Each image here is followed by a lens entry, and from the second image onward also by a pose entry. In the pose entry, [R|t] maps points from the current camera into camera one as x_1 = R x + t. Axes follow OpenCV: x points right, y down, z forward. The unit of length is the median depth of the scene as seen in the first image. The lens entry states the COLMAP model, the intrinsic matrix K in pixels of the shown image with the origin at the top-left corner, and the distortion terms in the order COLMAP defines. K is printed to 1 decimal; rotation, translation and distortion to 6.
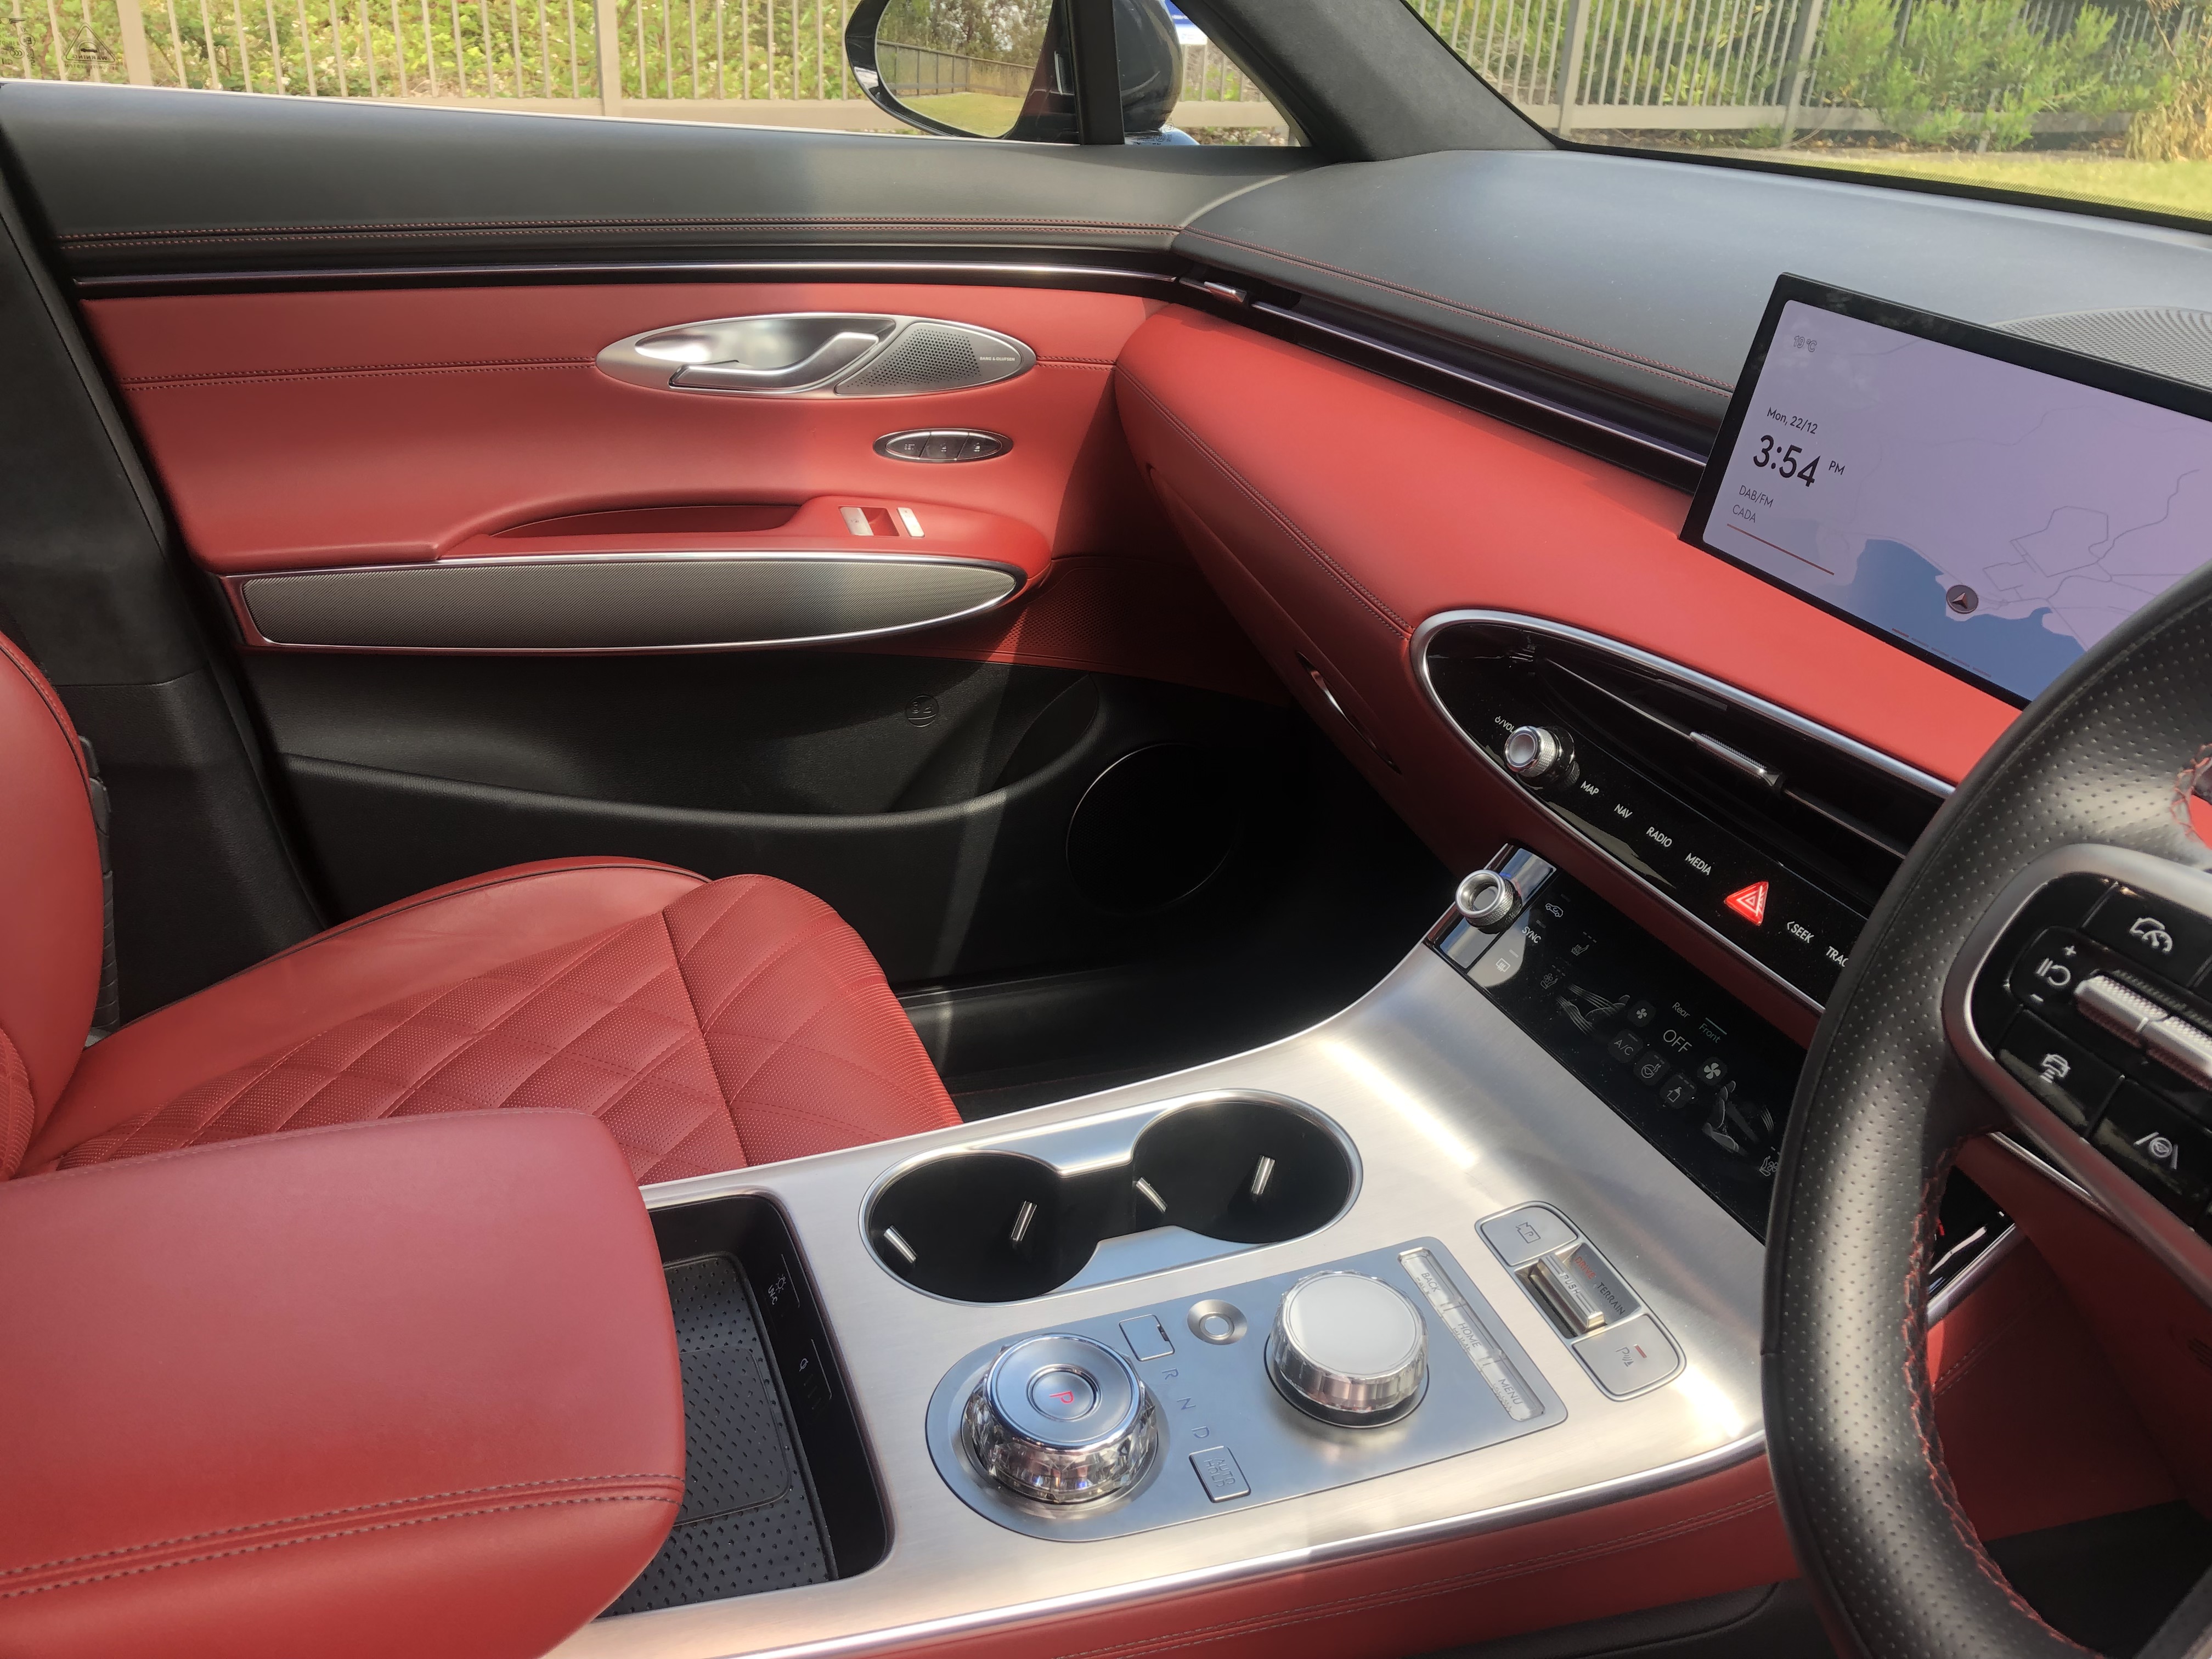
lens RADIAL K [[1822.5, 0, 1092.3], [0, 1822.5, 801.9], [0, 0, 1]] dist [0.048827, -0.031506]
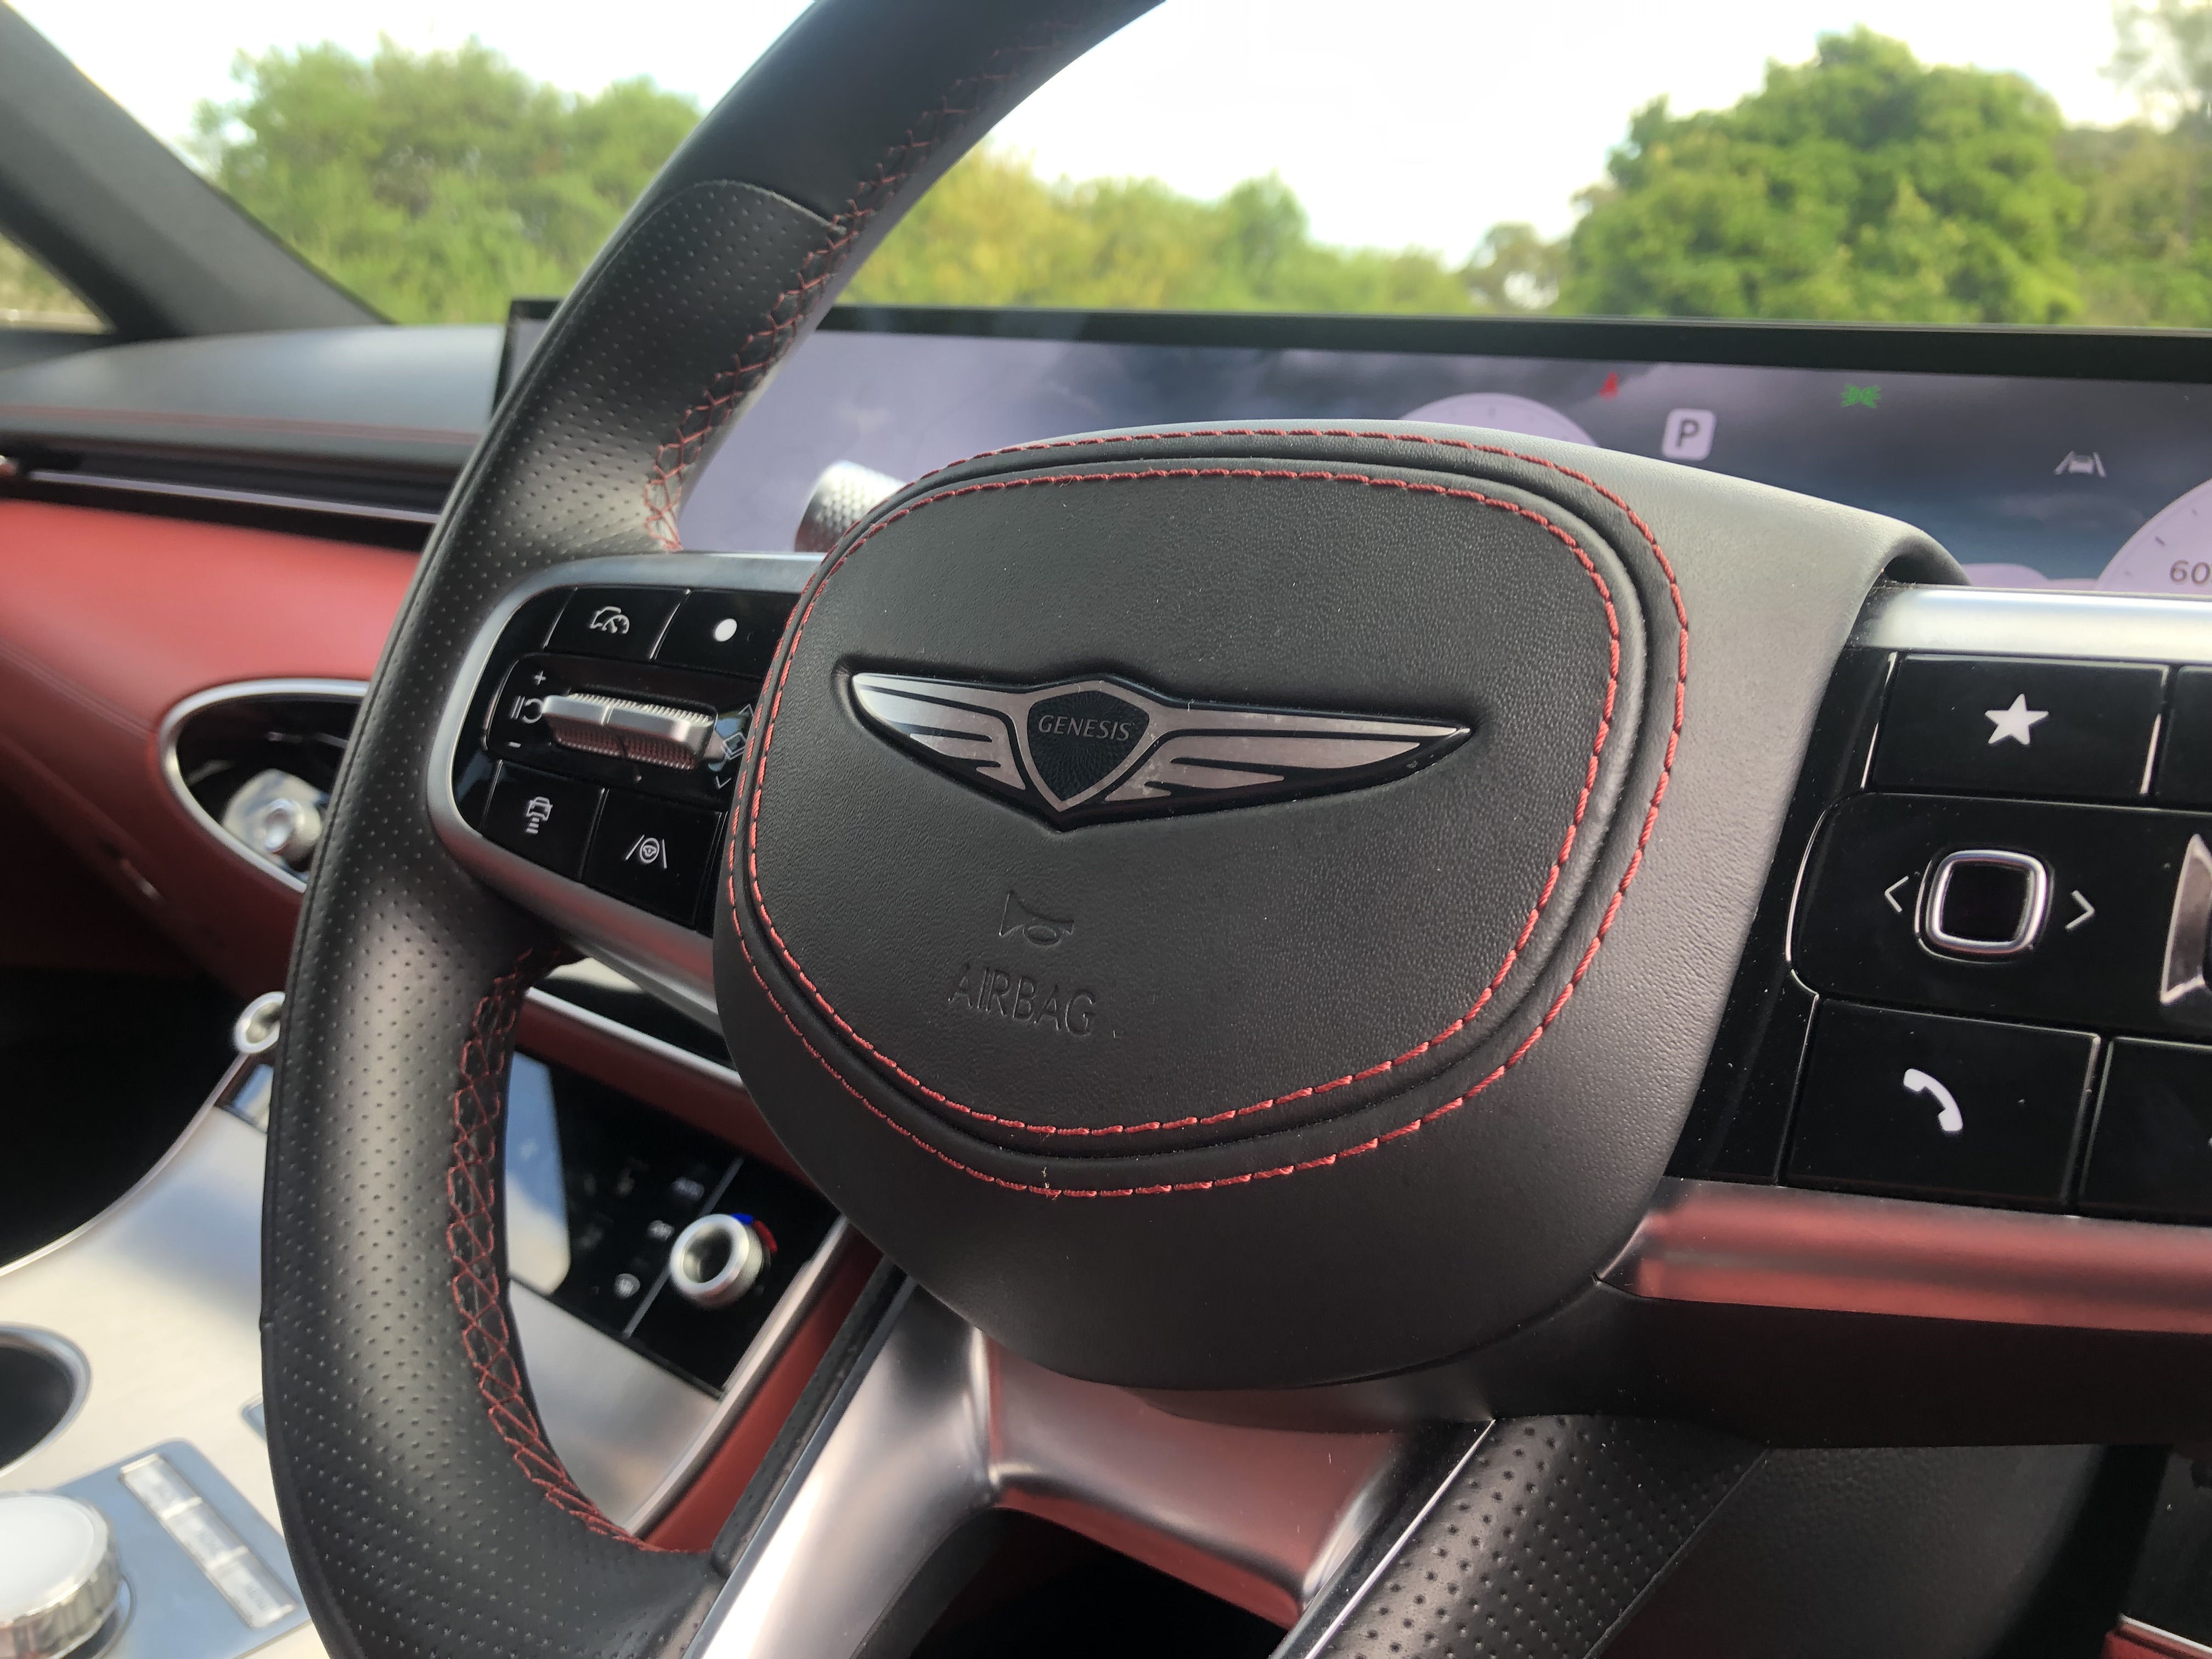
lens RADIAL K [[1824.9, 0, 1097.5], [0, 1824.9, 838.2], [0, 0, 1]] dist [0.037157, -0.036808]
pose [[0.887857, -0.108213, 0.447214, 0.206770], [0.187687, 0.972589, -0.137277, 0.168066], [-0.420100, 0.205818, 0.883830, 0.109662]]
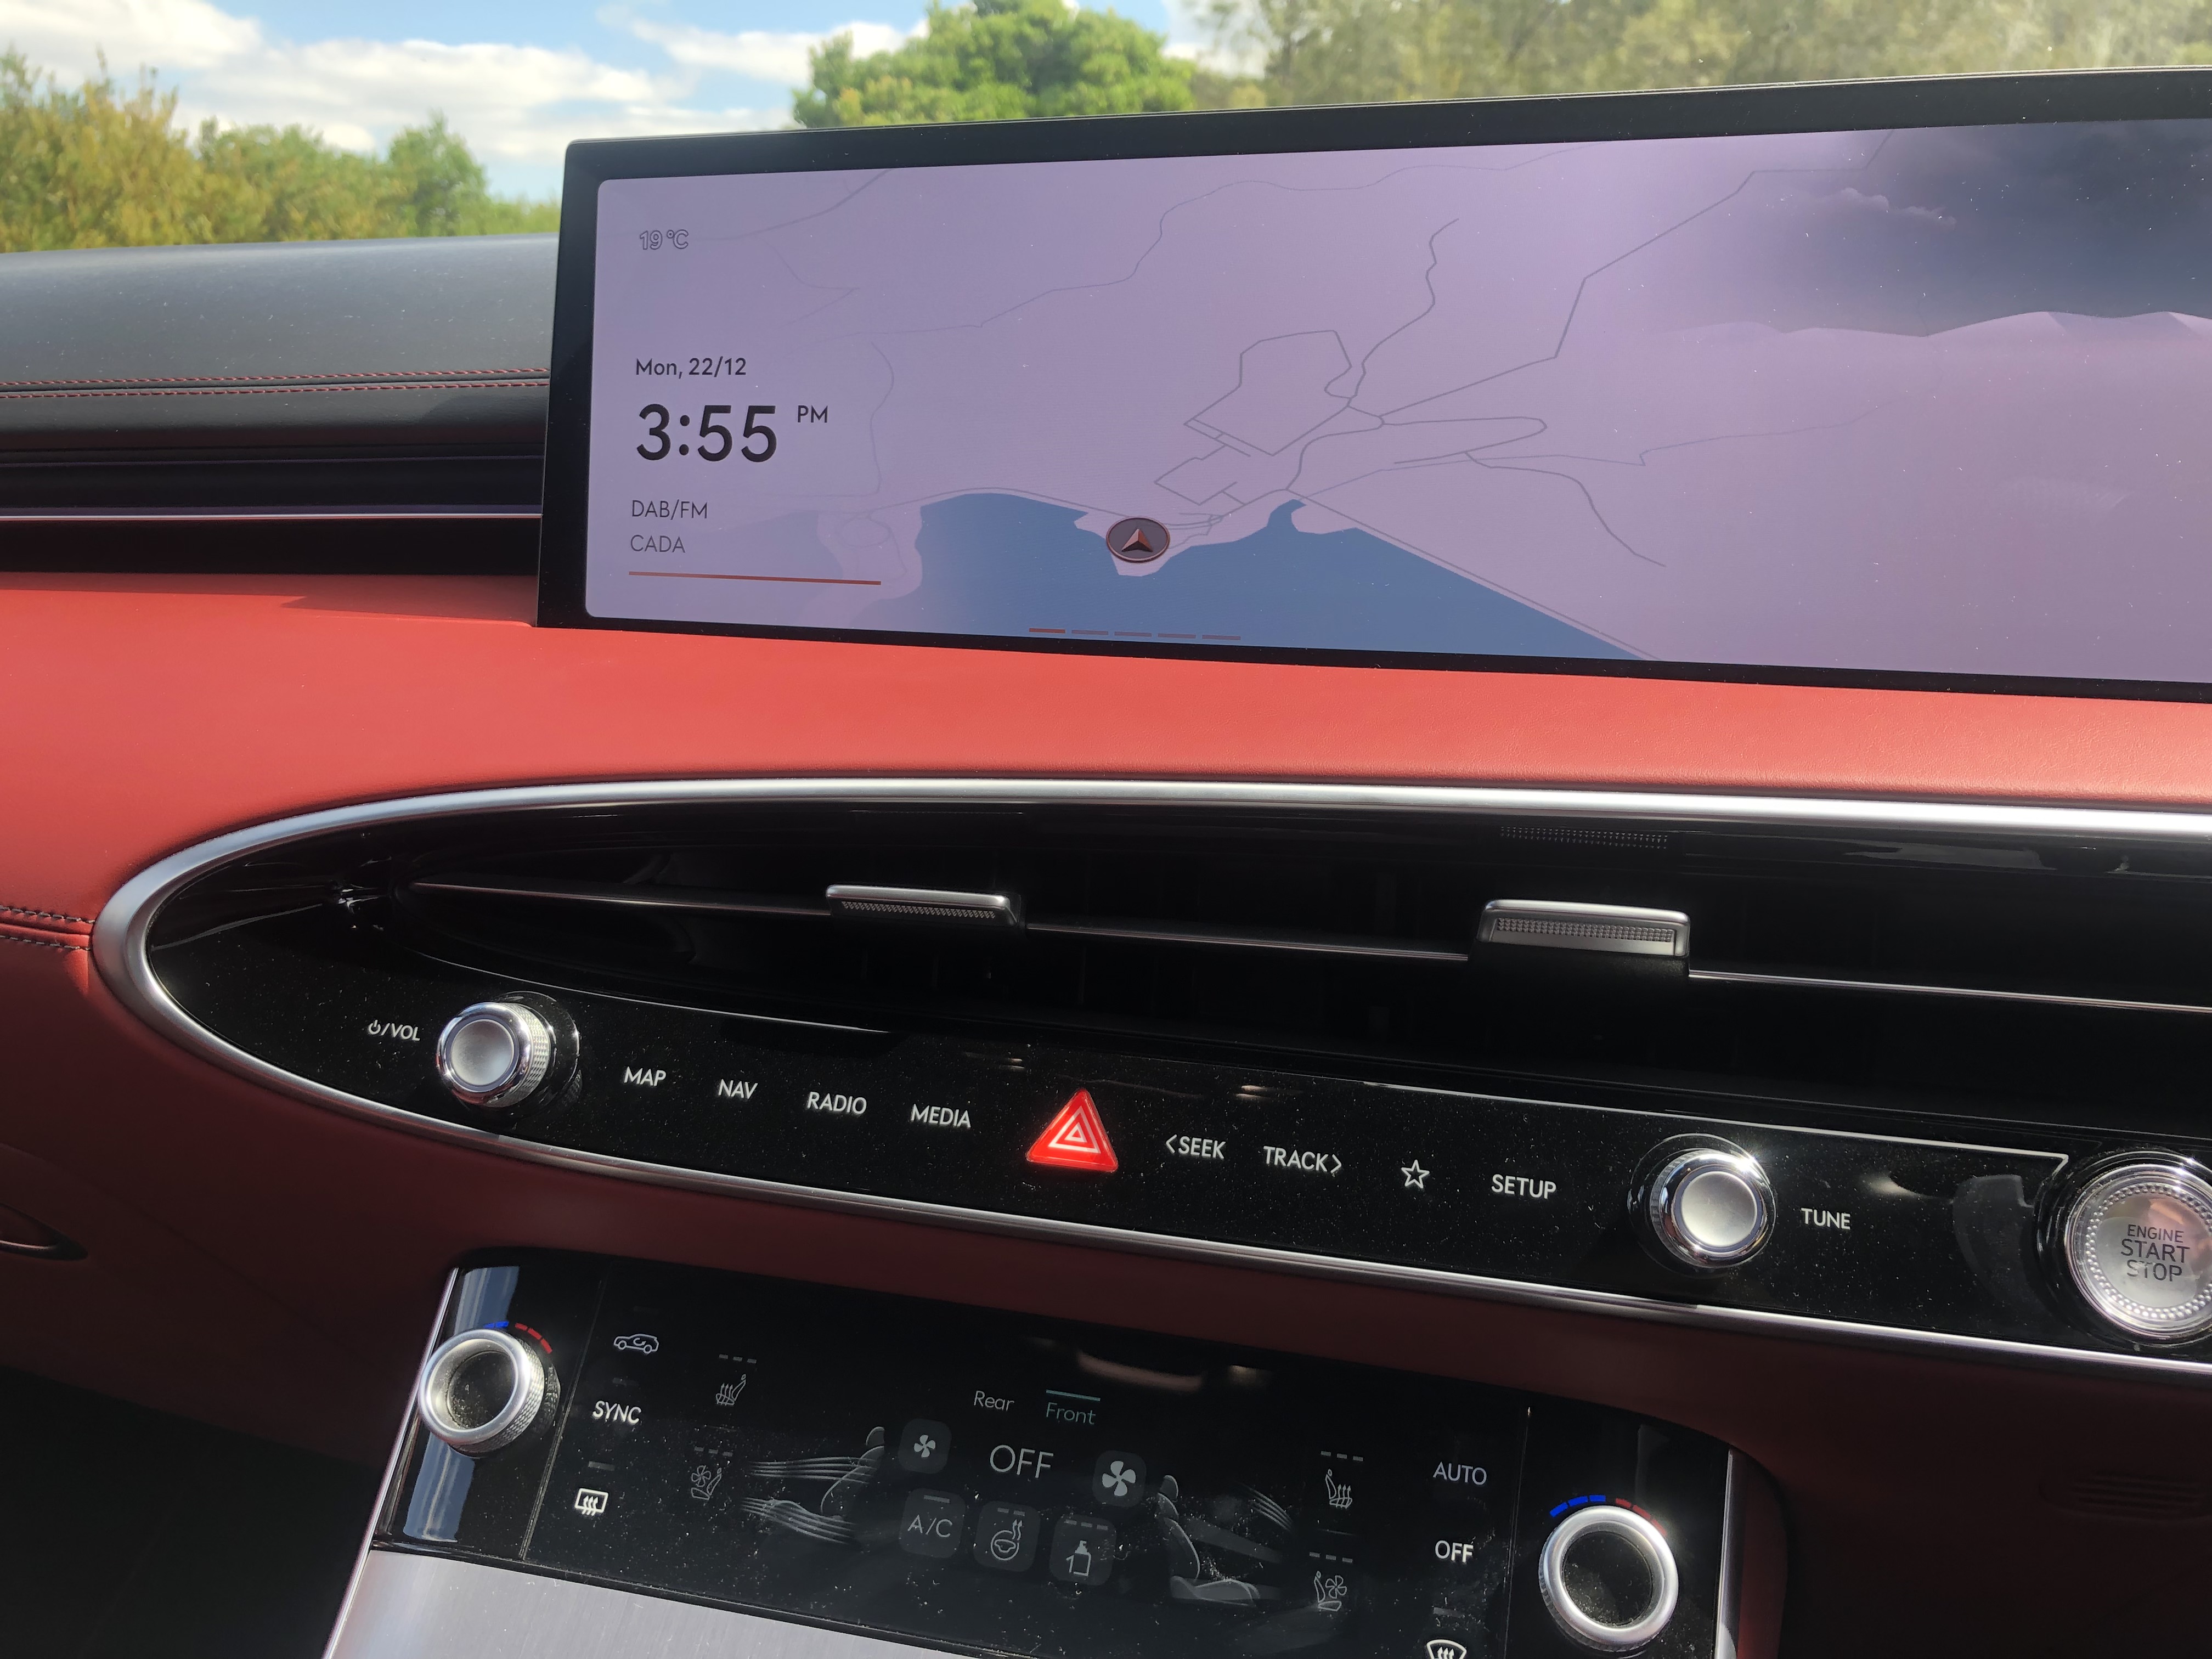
lens RADIAL K [[1824.9, 0, 1102.4], [0, 1824.9, 820.8], [0, 0, 1]] dist [0.037157, -0.036808]
pose [[0.618823, -0.242948, 0.747017, -0.005316], [0.375913, 0.926601, -0.010050, -0.020242], [-0.689745, 0.287032, 0.664728, 0.569226]]
